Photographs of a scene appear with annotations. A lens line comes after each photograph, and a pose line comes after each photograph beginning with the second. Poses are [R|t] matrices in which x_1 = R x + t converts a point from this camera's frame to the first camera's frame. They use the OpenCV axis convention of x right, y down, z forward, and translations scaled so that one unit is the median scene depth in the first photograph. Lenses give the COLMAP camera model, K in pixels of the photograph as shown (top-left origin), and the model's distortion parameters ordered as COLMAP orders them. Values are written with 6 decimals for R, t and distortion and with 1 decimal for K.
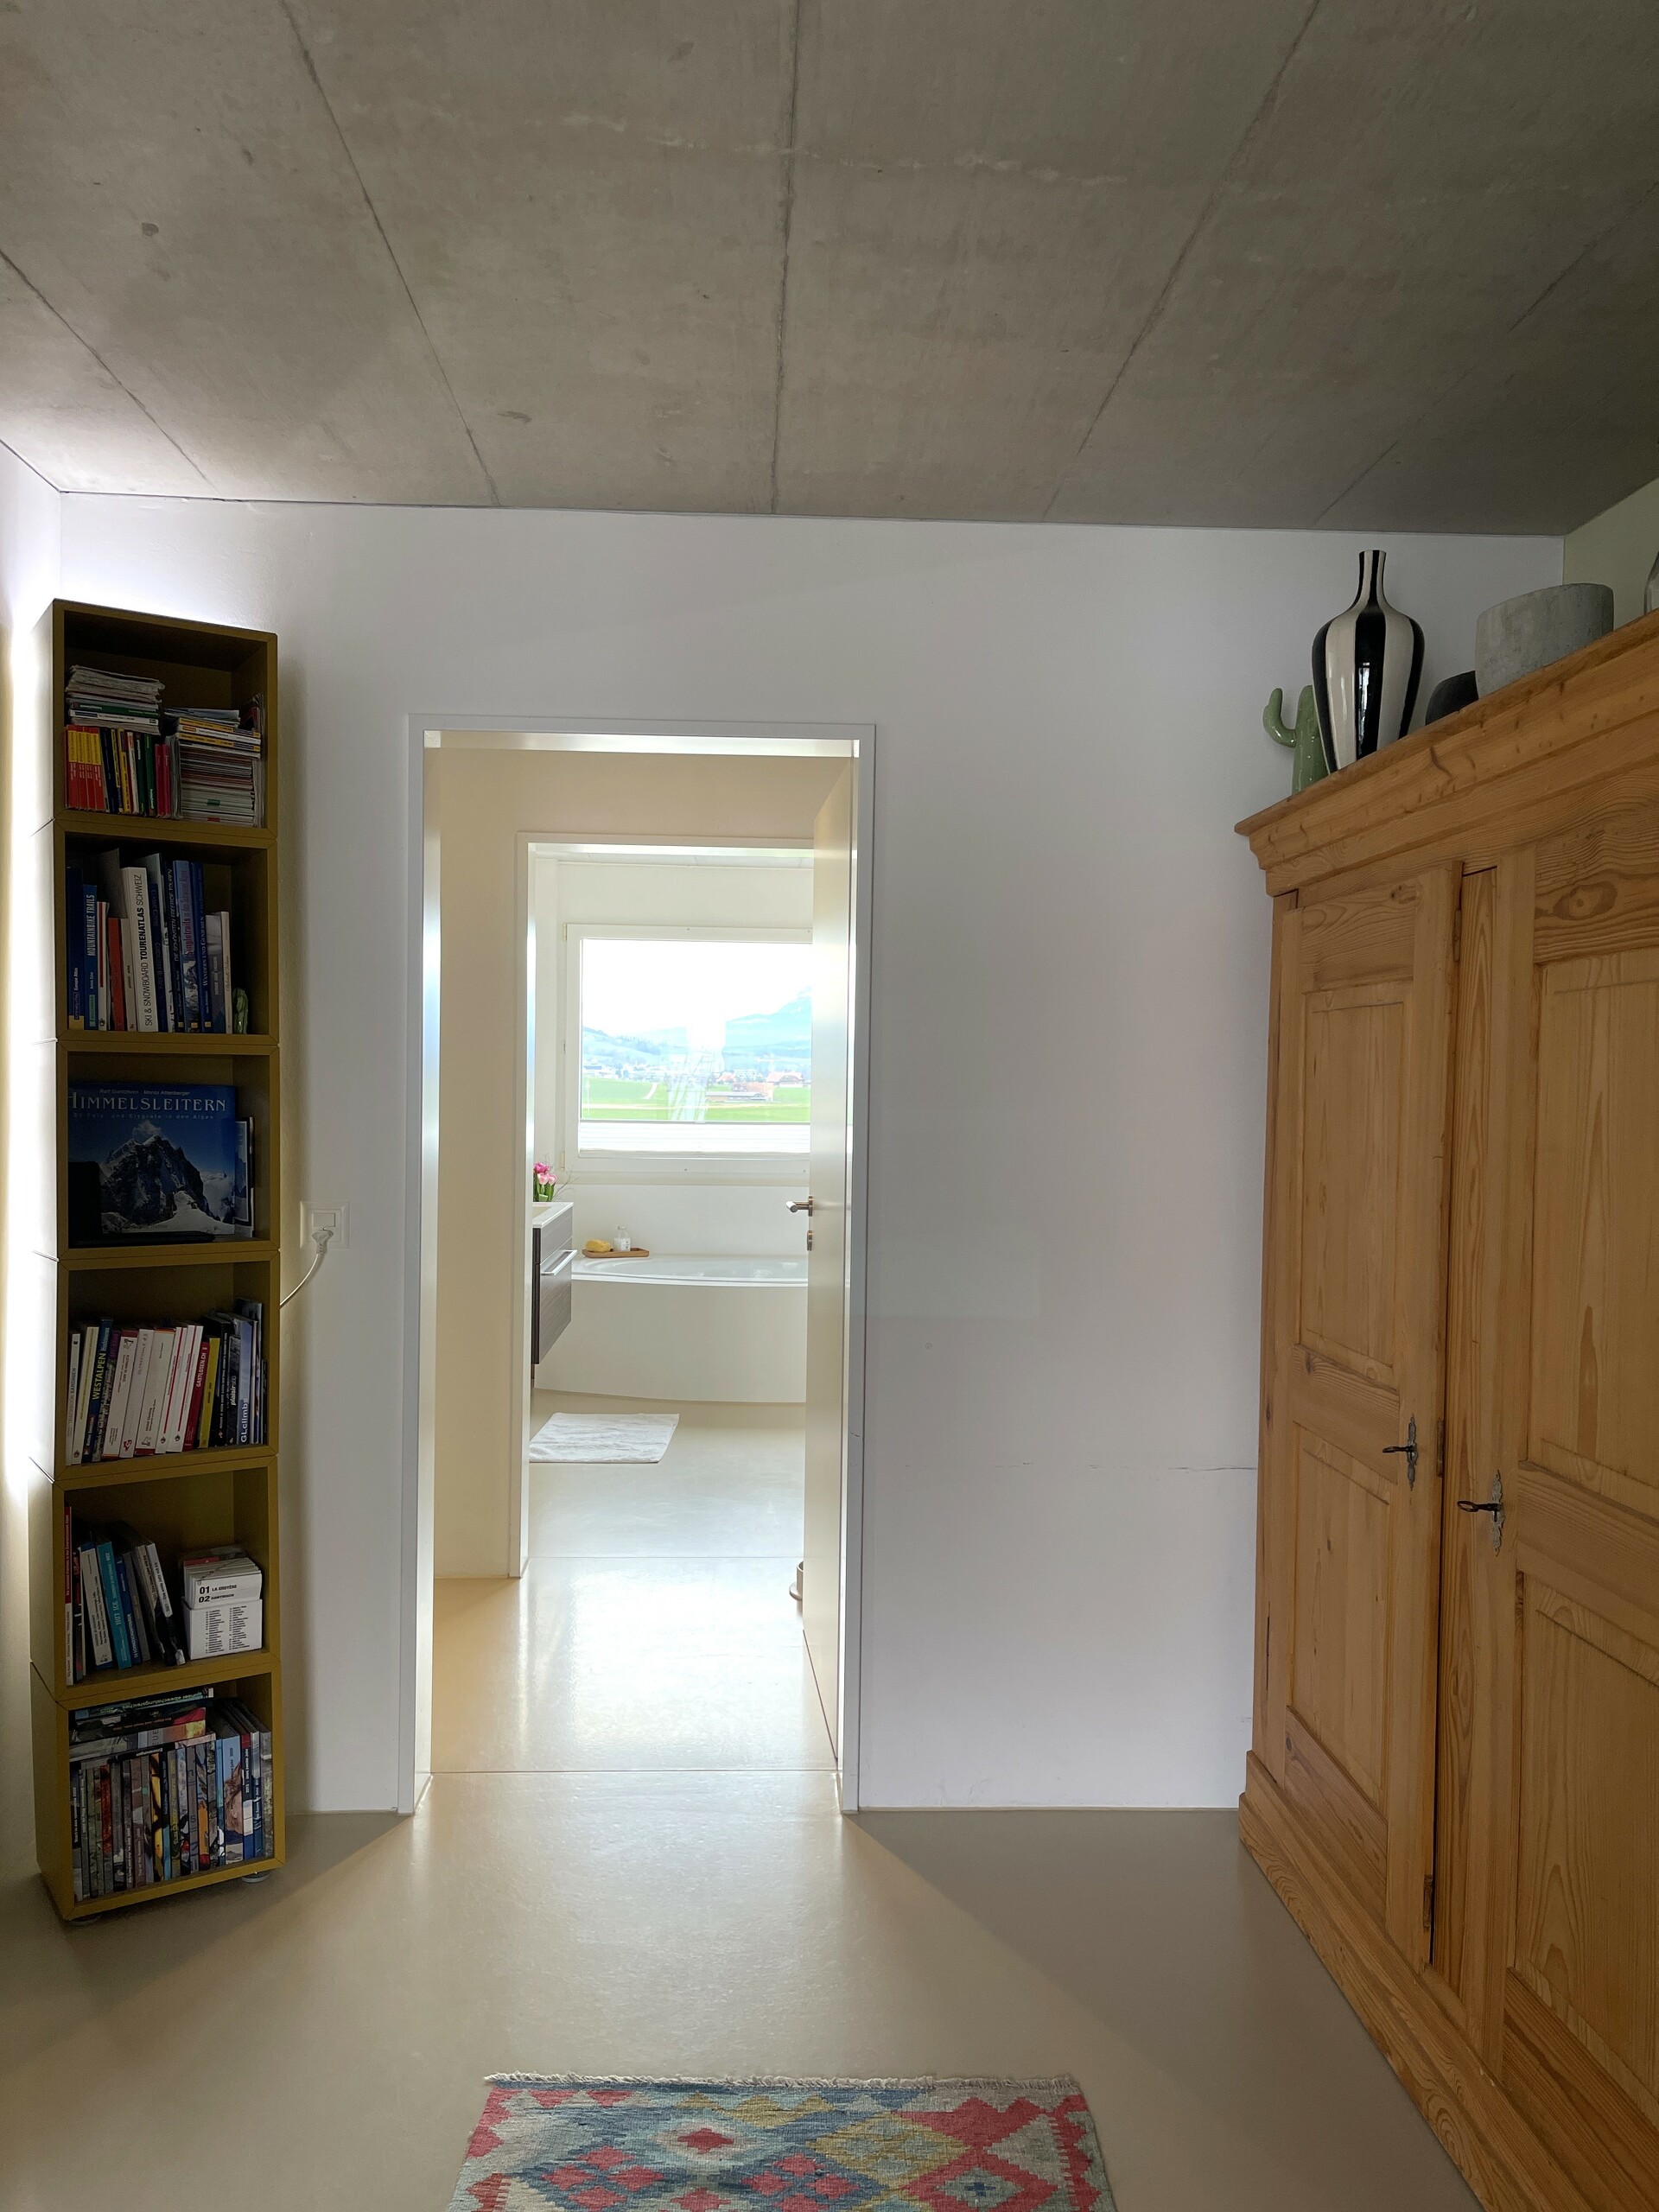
lens RADIAL K [[1684.0, 0, 823.5], [0, 1684.0, 1096.0], [0, 0, 1]] dist [0.051747, -0.055461]
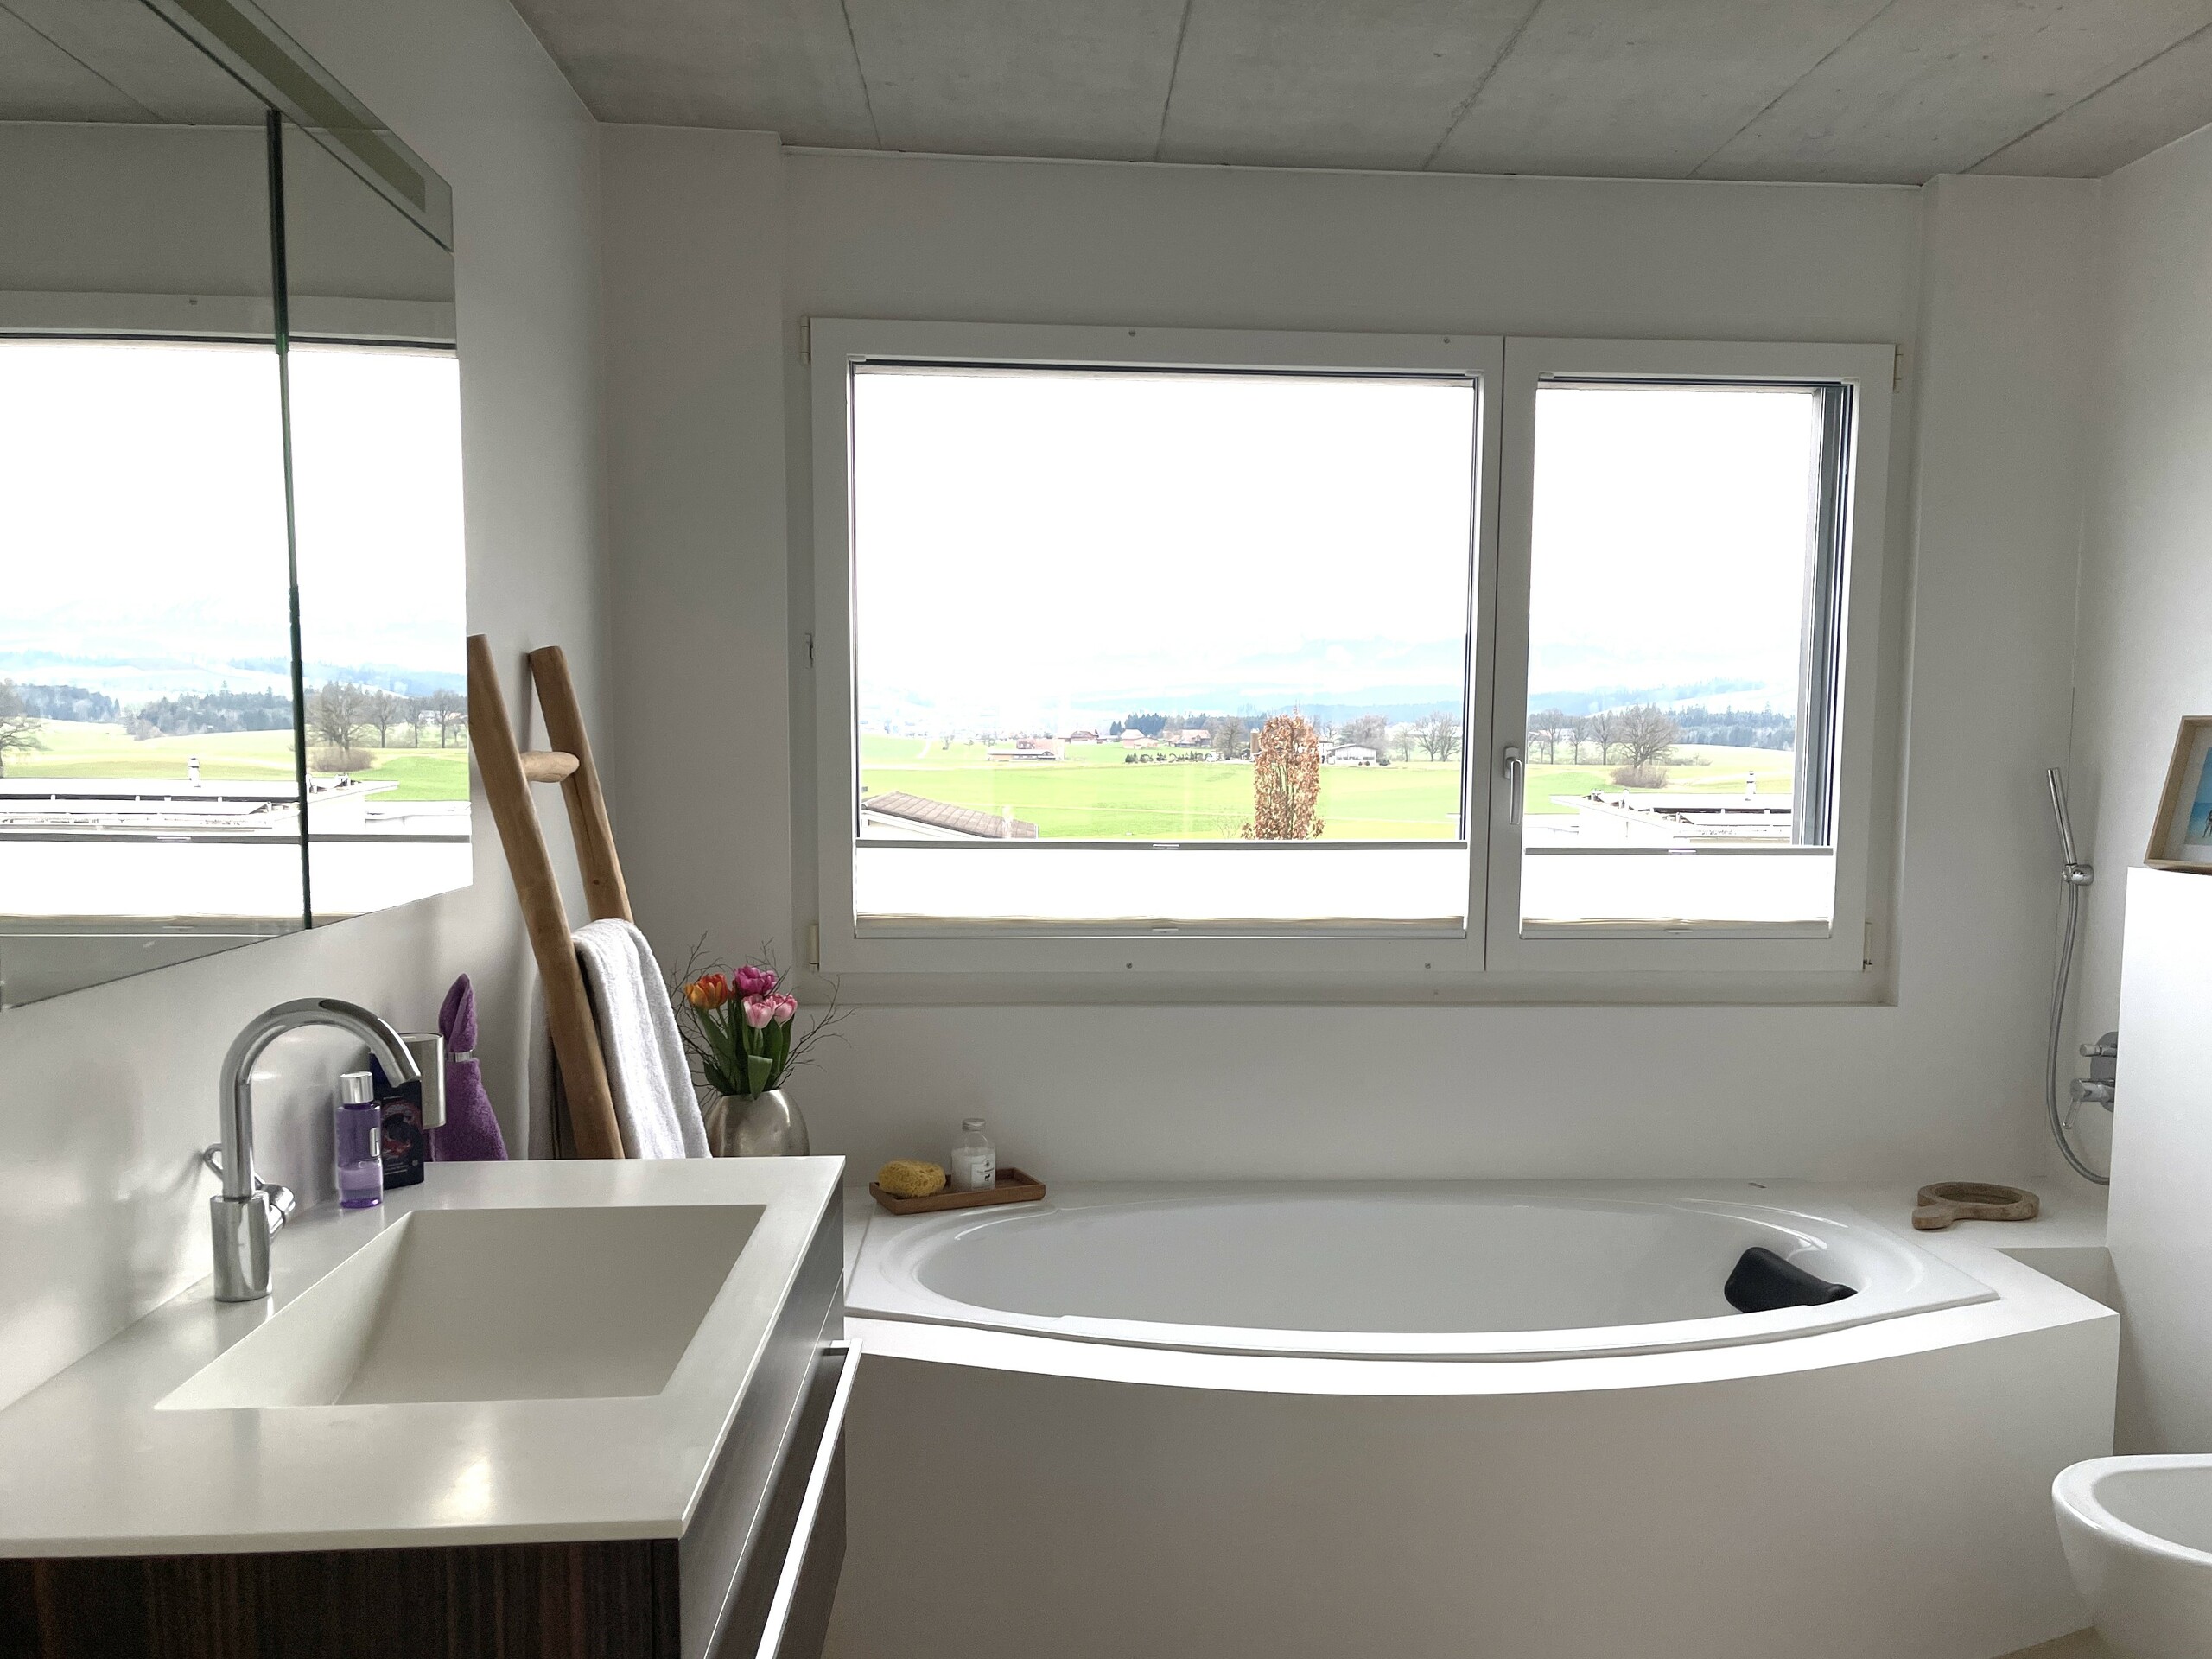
lens RADIAL K [[1833.6, 0, 1175.1], [0, 1833.6, 936.5], [0, 0, 1]] dist [0.013633, -0.005785]
pose [[0.999374, -0.007185, 0.034644, -0.086045], [0.003712, 0.995051, 0.099293, -0.005348], [-0.035186, -0.099102, 0.994455, 0.576449]]
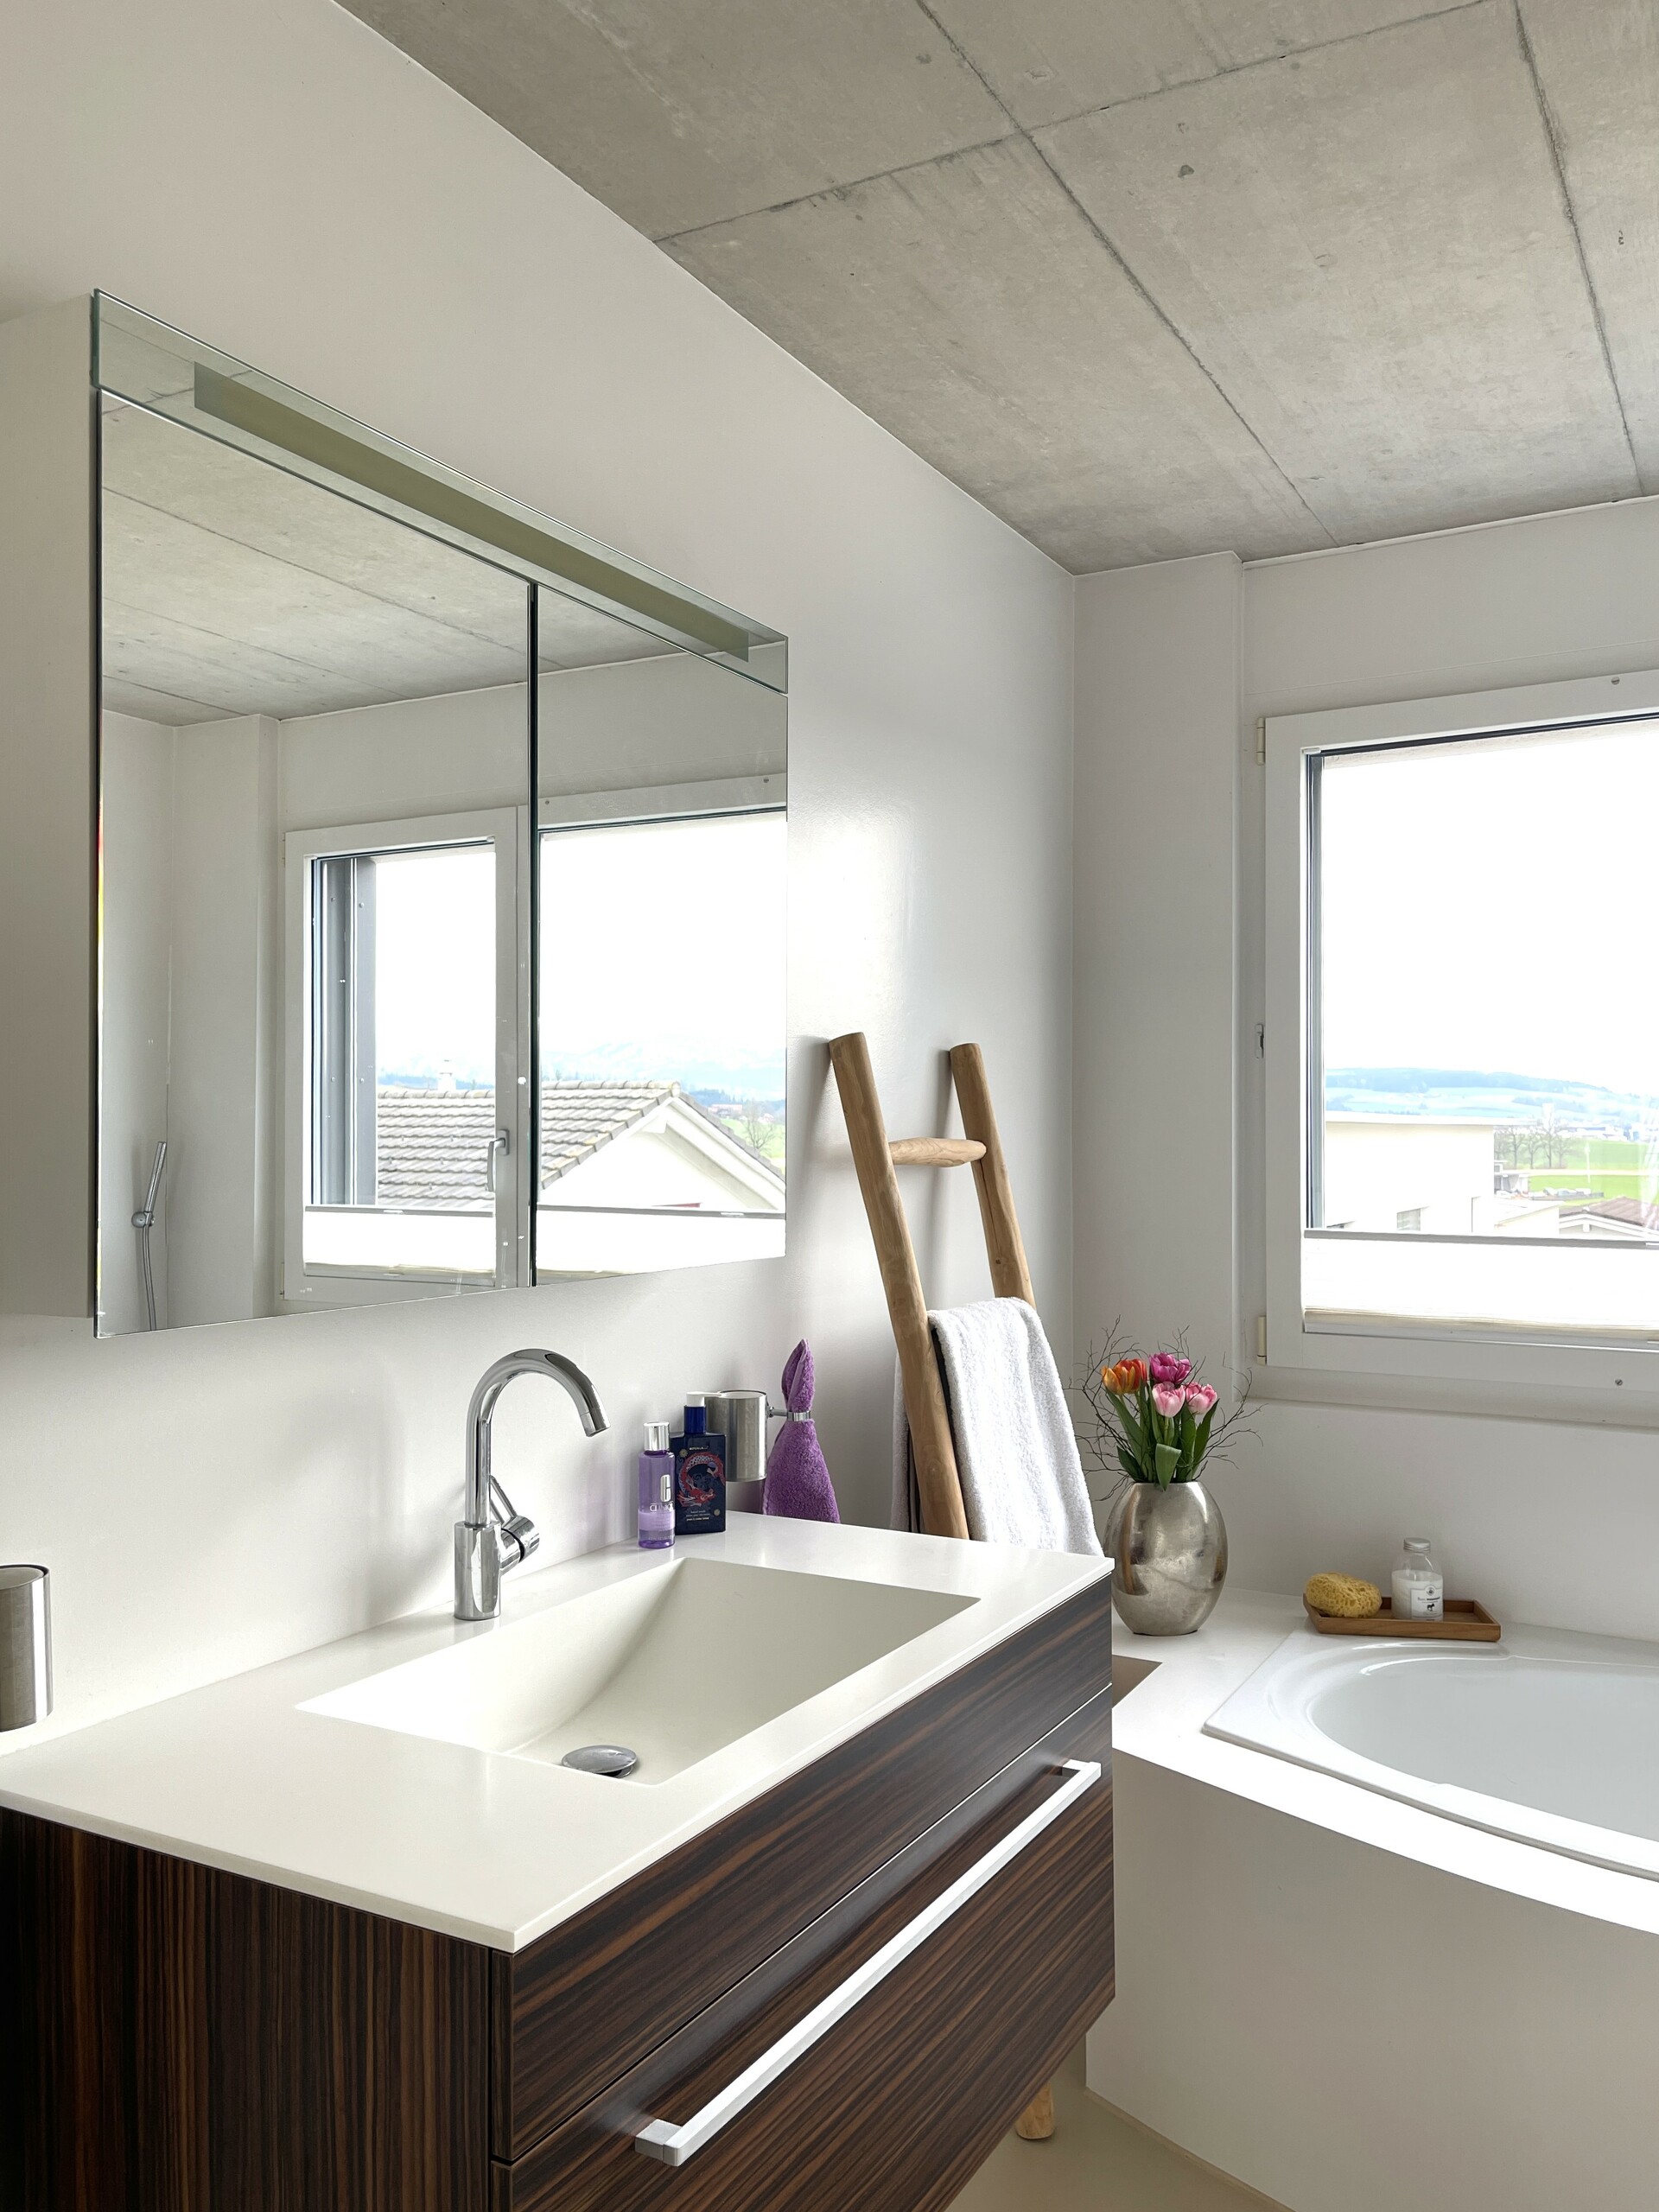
lens RADIAL K [[1684.0, 0, 849.1], [0, 1684.0, 1116.5], [0, 0, 1]] dist [0.051747, -0.055461]
pose [[0.850860, -0.019537, -0.525029, -0.032620], [0.005384, 0.999580, -0.028470, -0.001209], [0.525365, 0.021397, 0.850608, 0.623789]]
